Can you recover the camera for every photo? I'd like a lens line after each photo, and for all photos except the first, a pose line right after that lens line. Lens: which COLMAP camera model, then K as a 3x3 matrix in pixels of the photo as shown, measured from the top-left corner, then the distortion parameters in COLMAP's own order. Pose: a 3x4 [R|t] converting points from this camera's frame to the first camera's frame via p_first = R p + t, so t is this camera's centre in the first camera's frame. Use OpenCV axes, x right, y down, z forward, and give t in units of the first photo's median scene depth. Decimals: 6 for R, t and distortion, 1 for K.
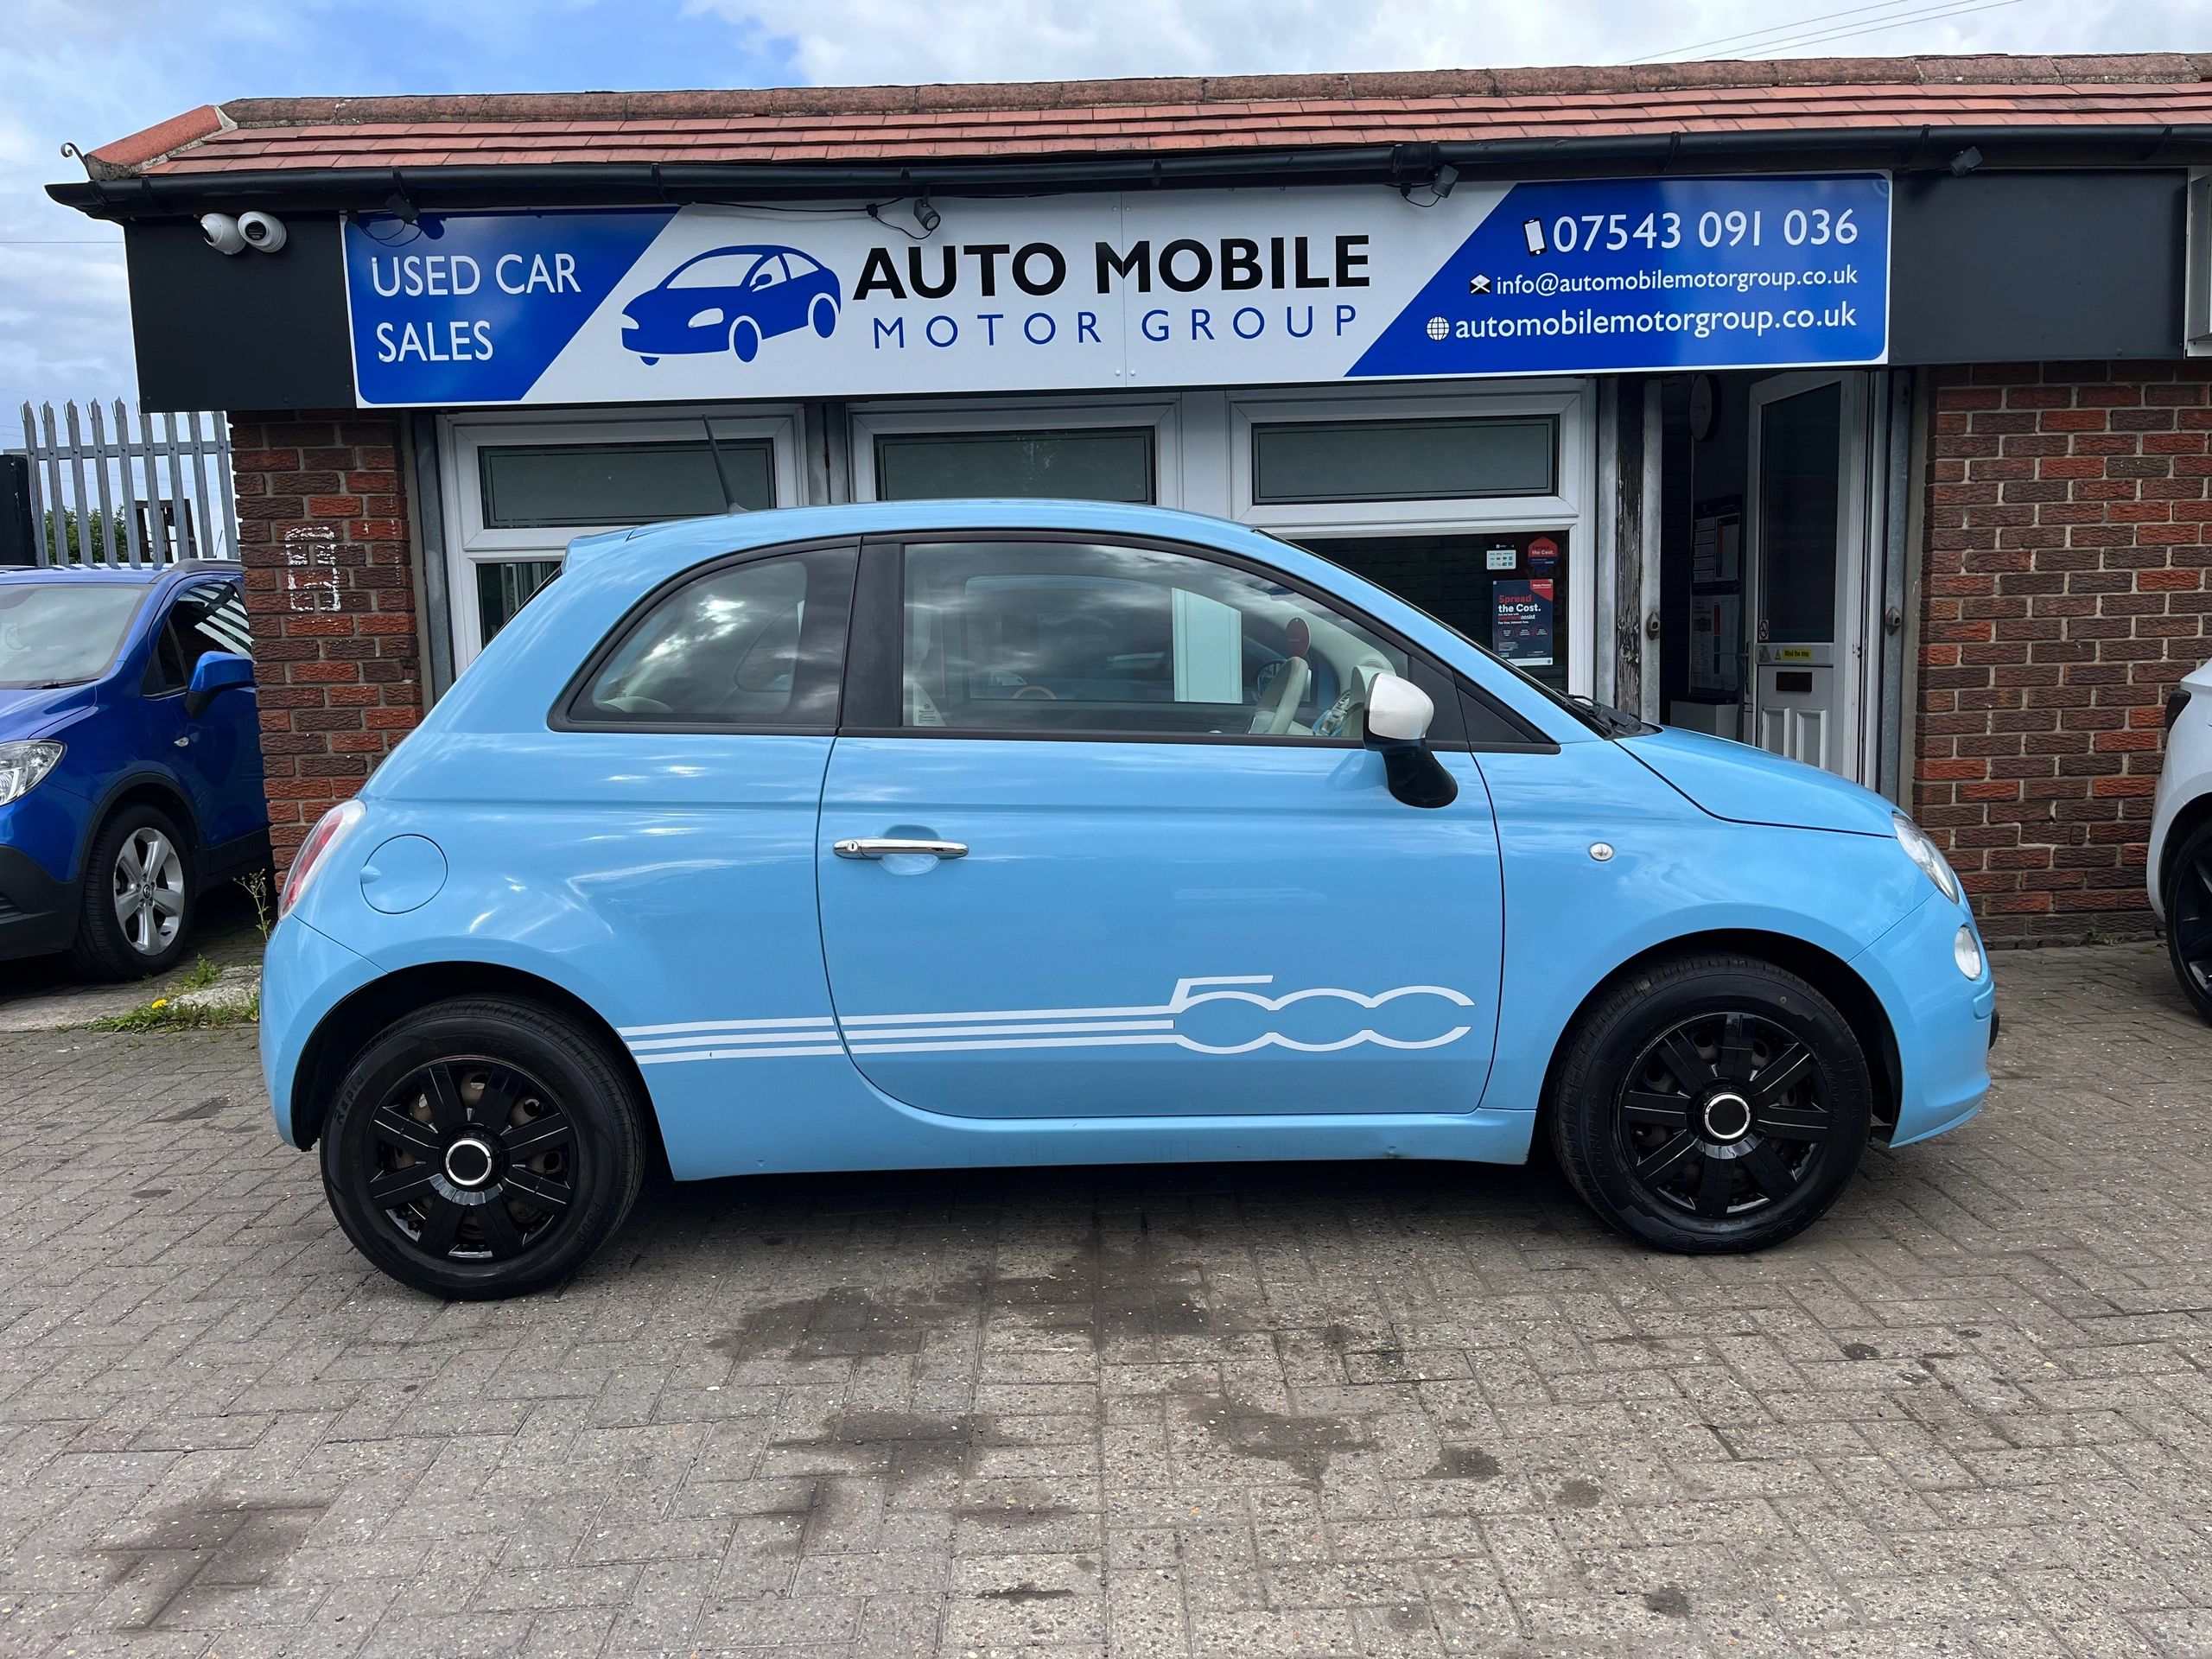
lens RADIAL K [[1664.2, 0, 1117.3], [0, 1664.2, 832.8], [0, 0, 1]] dist [0.051661, -0.070173]
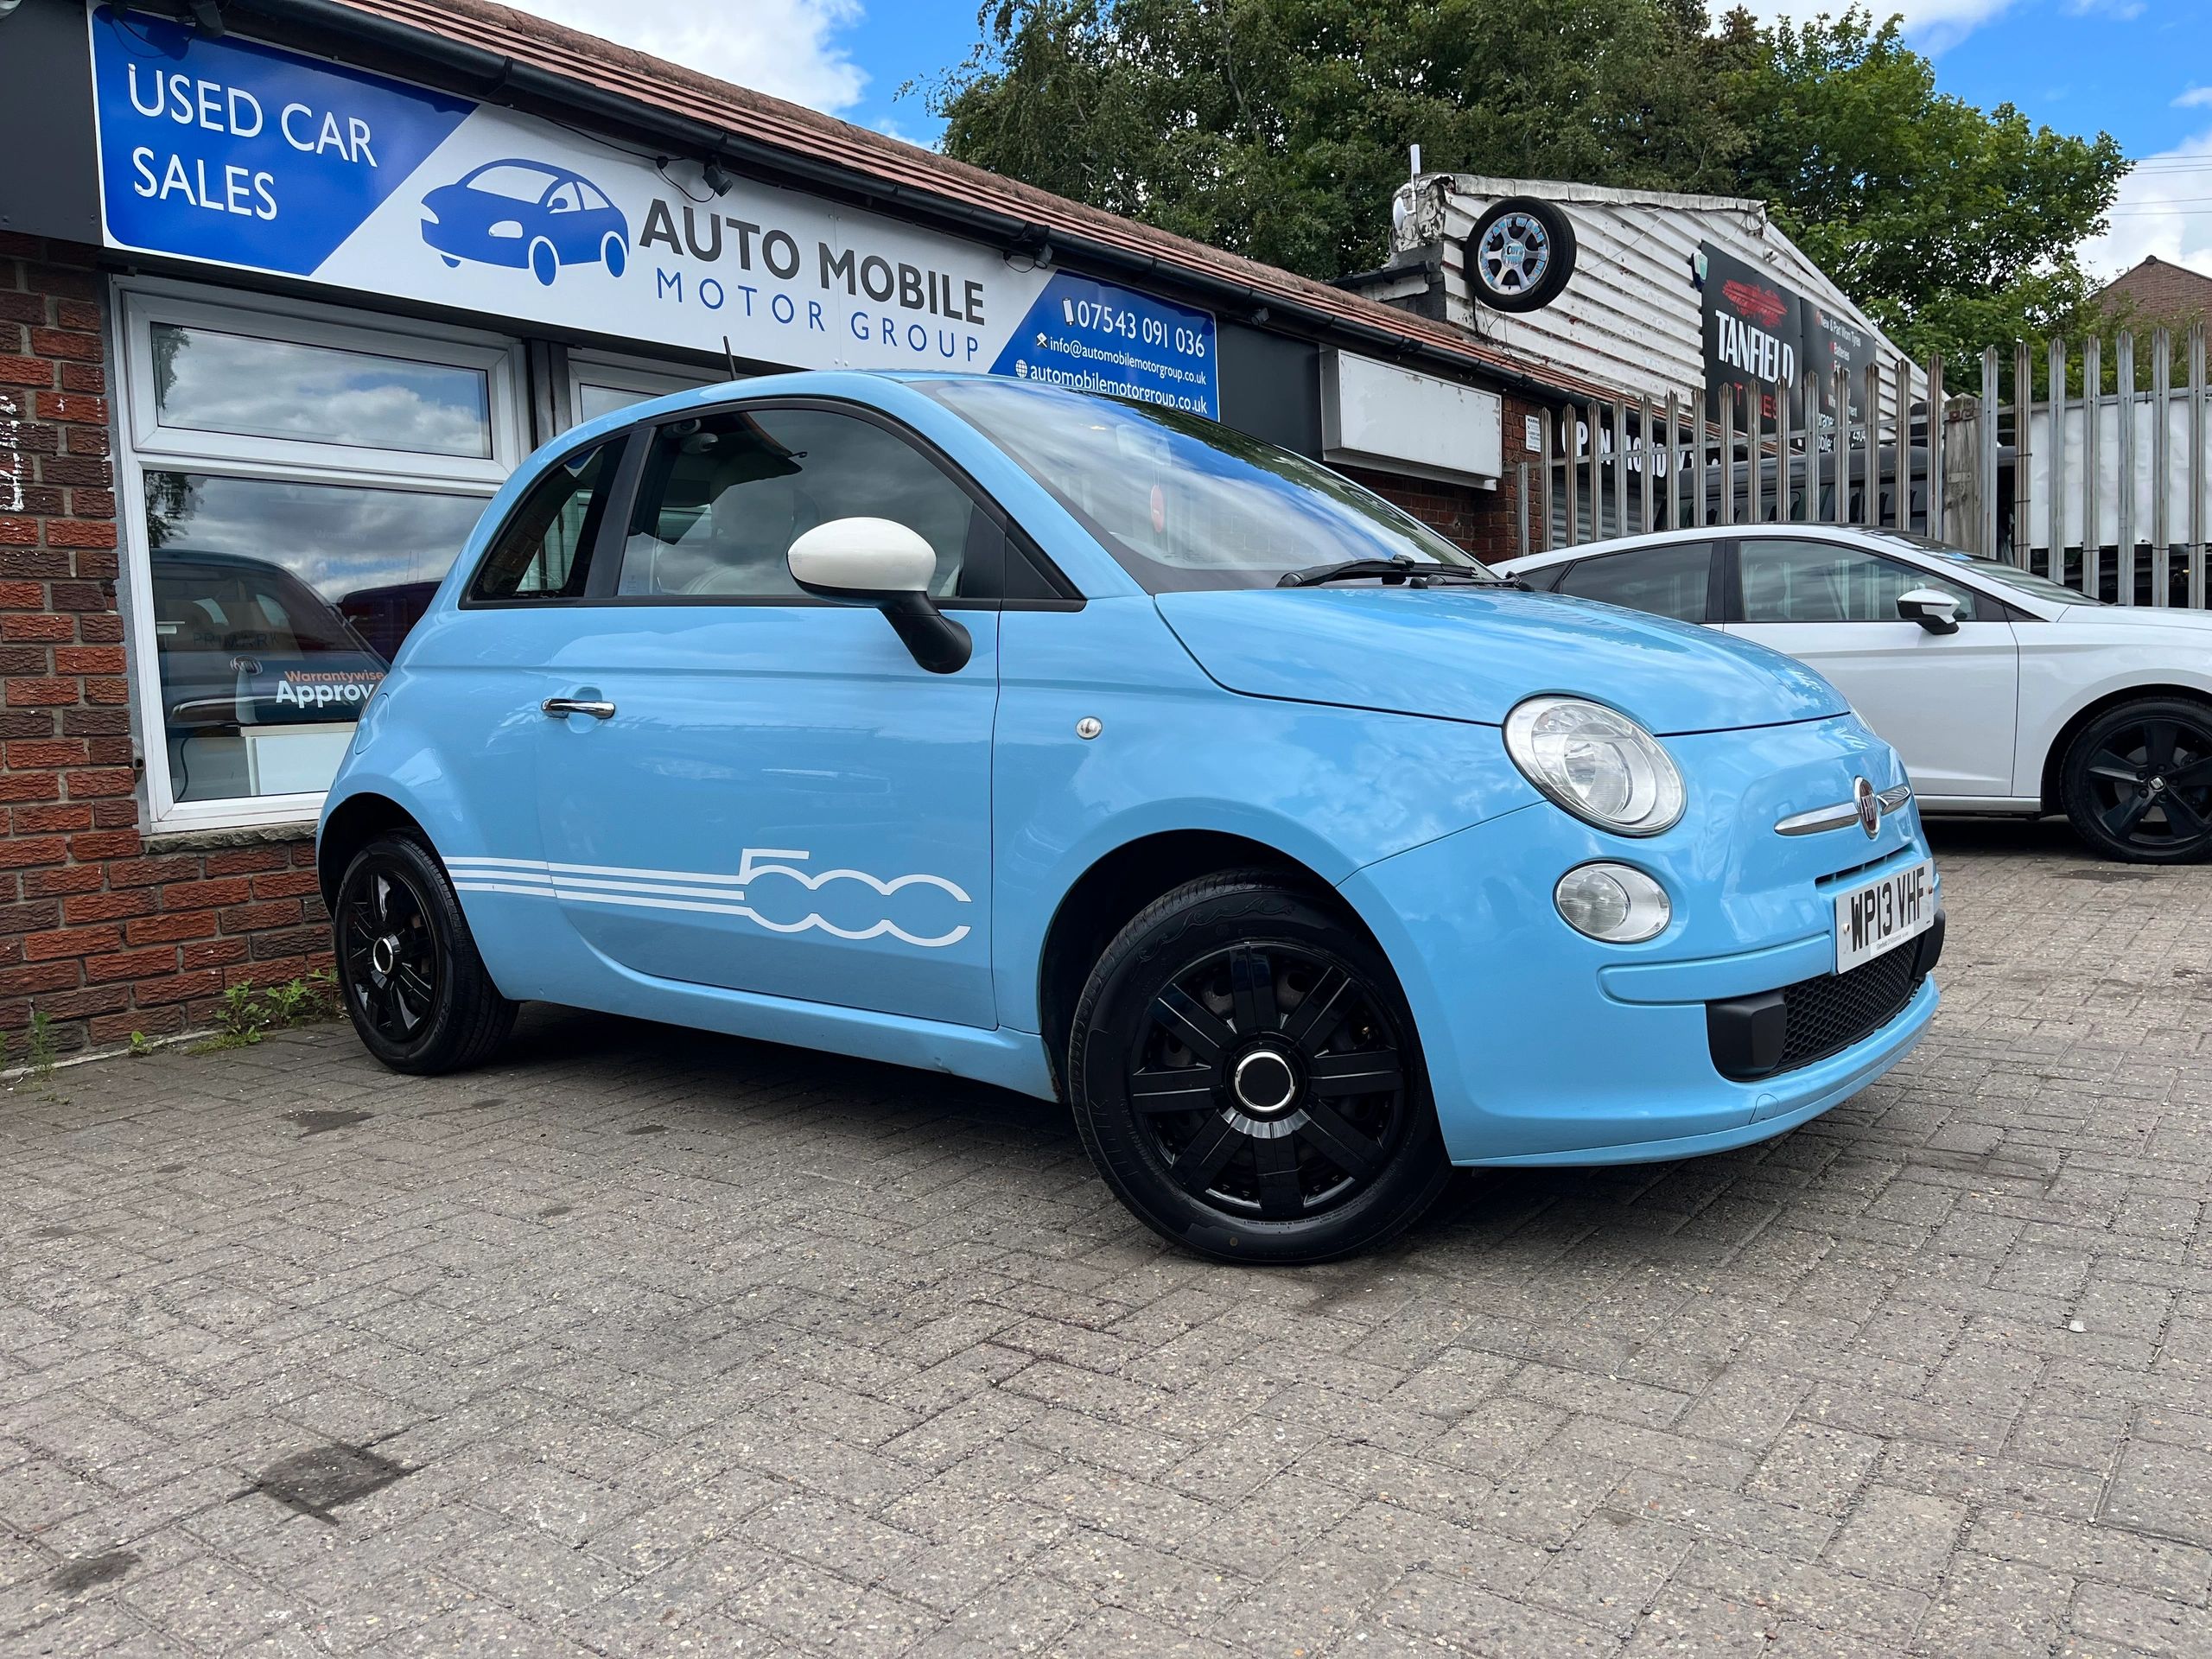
lens RADIAL K [[1669.0, 0, 1110.2], [0, 1669.0, 812.7], [0, 0, 1]] dist [0.073235, -0.099776]
pose [[0.619068, -0.049992, 0.783744, -0.784250], [0.117123, 0.992688, -0.029193, 0.077600], [-0.776554, 0.109867, 0.620397, 0.199253]]
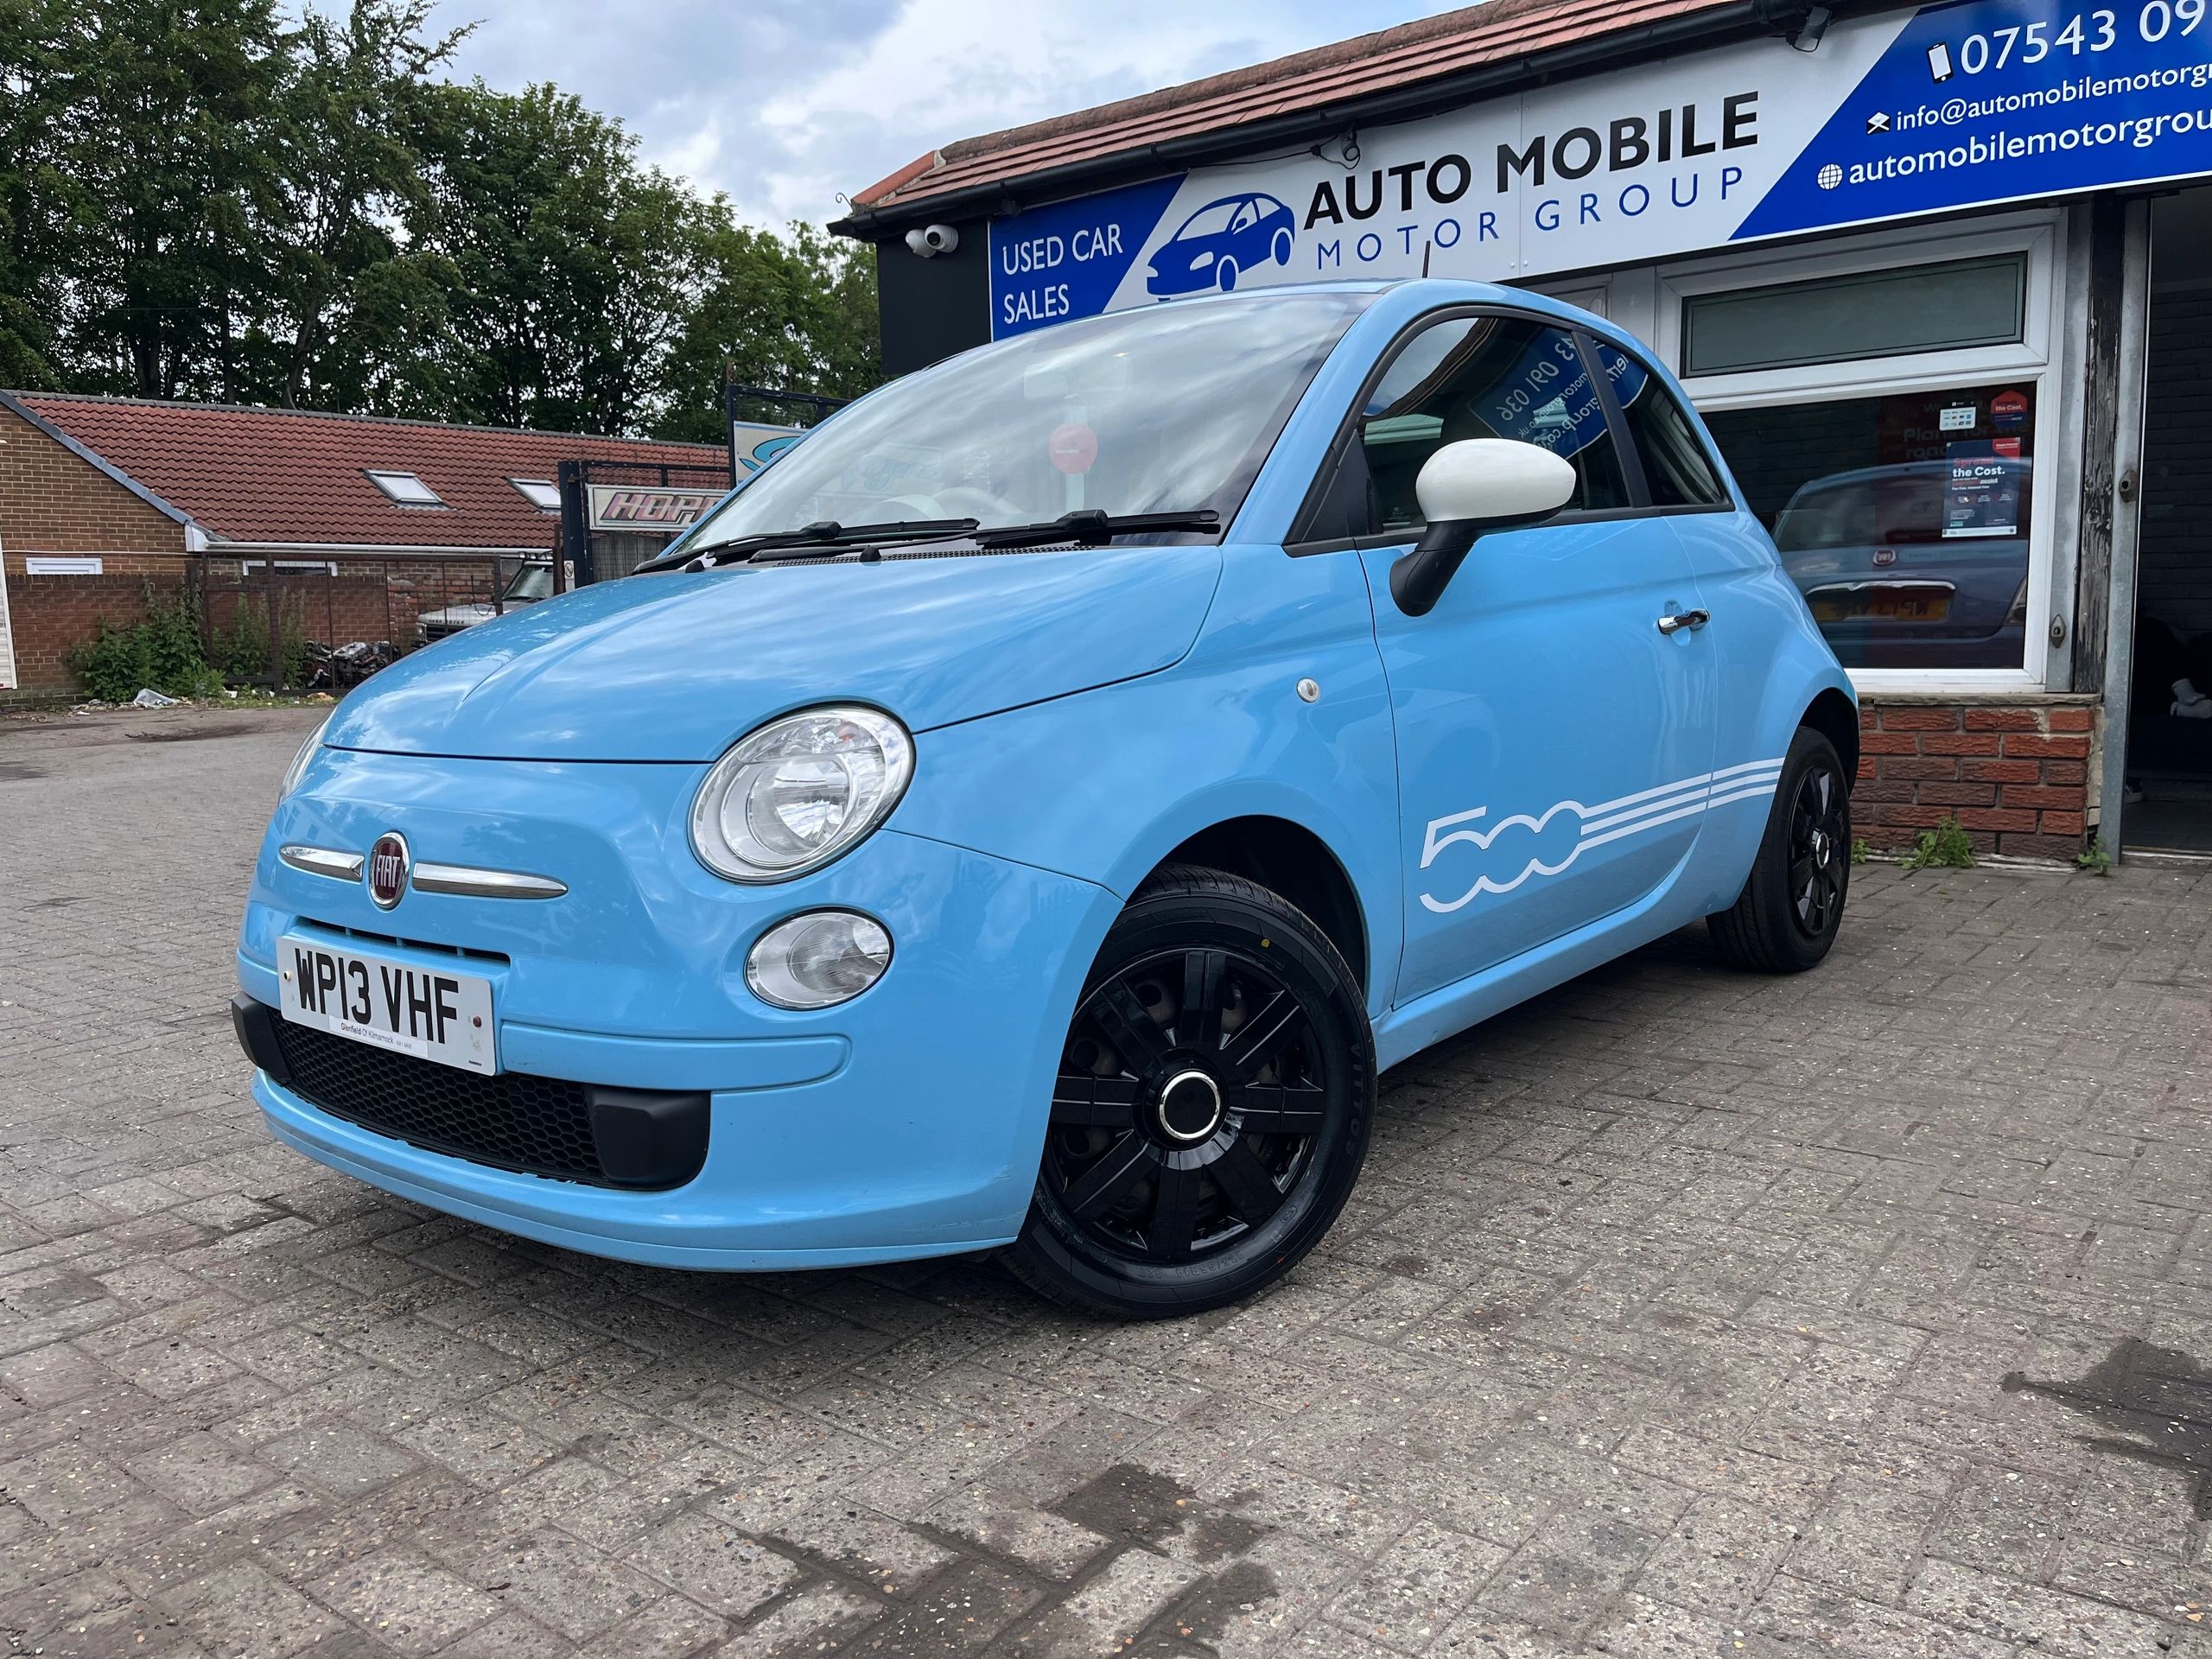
lens RADIAL K [[1667.3, 0, 1102.2], [0, 1667.3, 818.4], [0, 0, 1]] dist [0.081260, -0.112281]
pose [[0.775542, 0.088793, -0.625021, 0.510396], [-0.072746, 0.996034, 0.051236, 0.044676], [0.627091, 0.005732, 0.778925, -0.012162]]
